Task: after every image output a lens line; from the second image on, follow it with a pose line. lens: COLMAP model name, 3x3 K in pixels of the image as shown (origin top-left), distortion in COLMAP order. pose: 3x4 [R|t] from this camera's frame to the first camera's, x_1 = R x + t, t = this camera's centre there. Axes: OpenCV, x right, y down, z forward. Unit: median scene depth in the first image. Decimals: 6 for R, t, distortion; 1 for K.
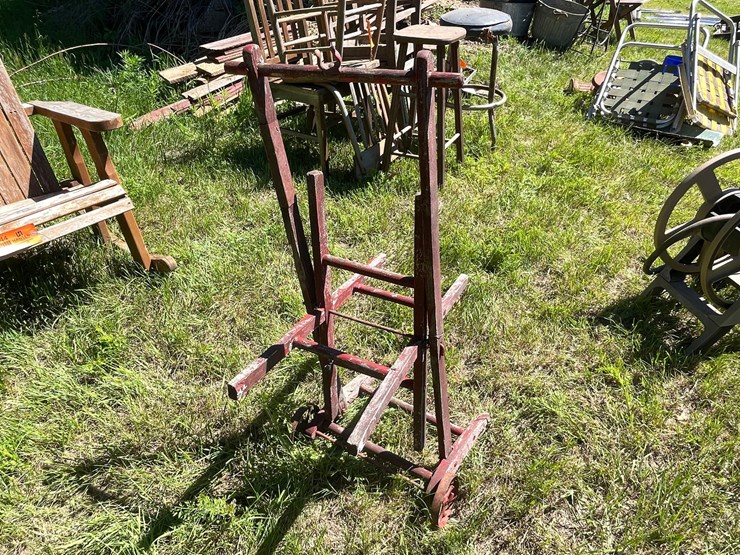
lens RADIAL K [[494.3, 0, 368.6], [0, 494.3, 276.9], [0, 0, 1]] dist [0.002306, -0.001780]
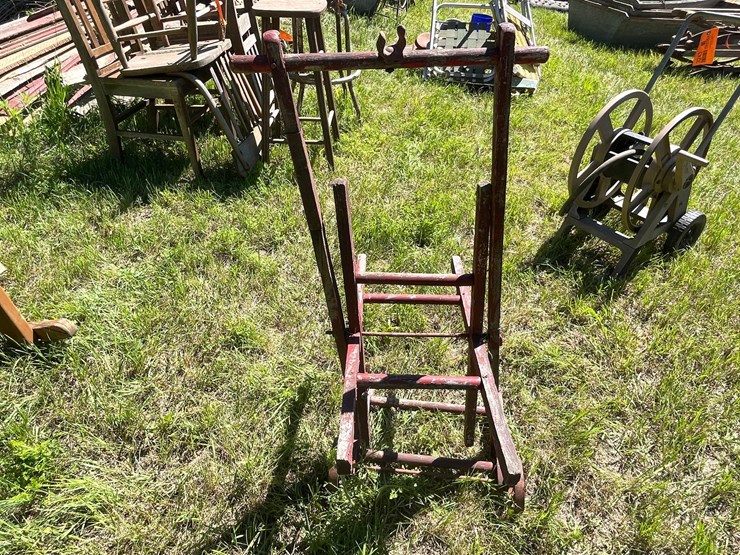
lens RADIAL K [[494.3, 0, 375.3], [0, 494.3, 276.7], [0, 0, 1]] dist [0.002306, -0.001780]
pose [[0.907718, -0.244032, 0.341315, -0.151708], [0.227179, 0.969761, 0.089180, -0.046260], [-0.352757, -0.003411, 0.935709, 0.078106]]
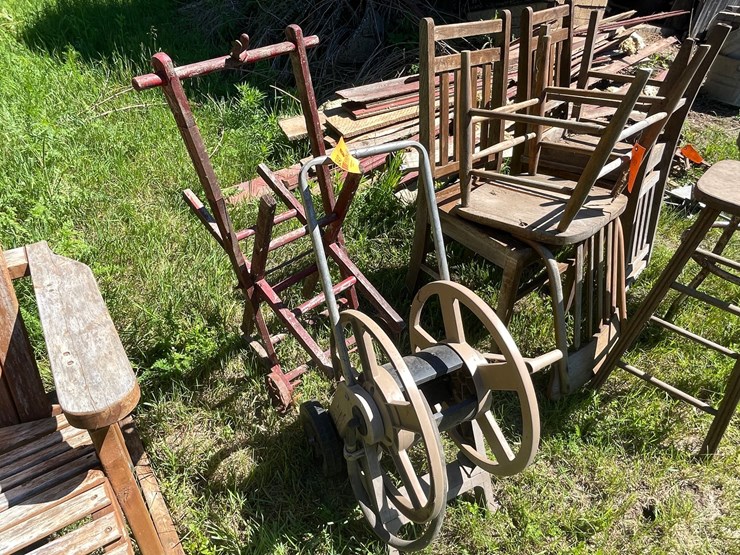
lens RADIAL K [[494.3, 0, 372.9], [0, 494.3, 277.6], [0, 0, 1]] dist [0.002306, -0.001780]
pose [[0.967607, 0.189644, -0.166649, -0.154701], [-0.189122, 0.981767, 0.019144, -0.306874], [0.167241, 0.012993, 0.985830, 0.389135]]
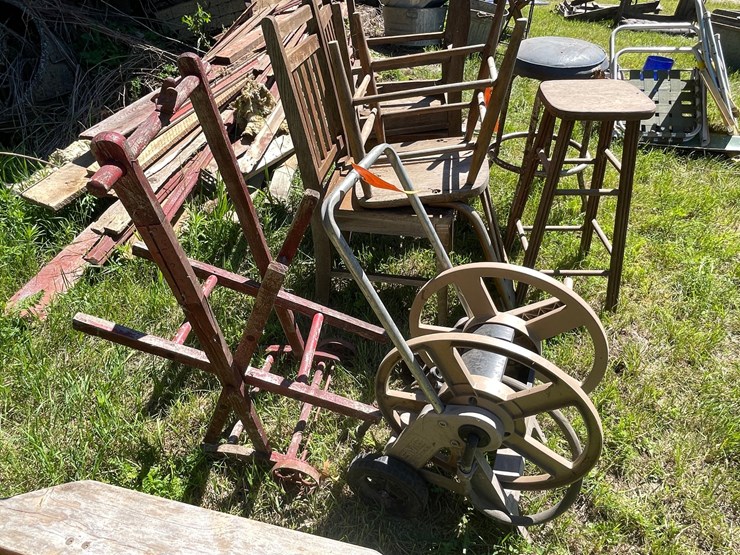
lens RADIAL K [[494.3, 0, 369.2], [0, 494.3, 275.2], [0, 0, 1]] dist [0.002306, -0.001780]
pose [[0.905310, -0.267871, 0.329636, -0.379469], [0.263202, 0.962897, 0.059620, -0.347400], [-0.333376, 0.032786, 0.942224, 0.449679]]
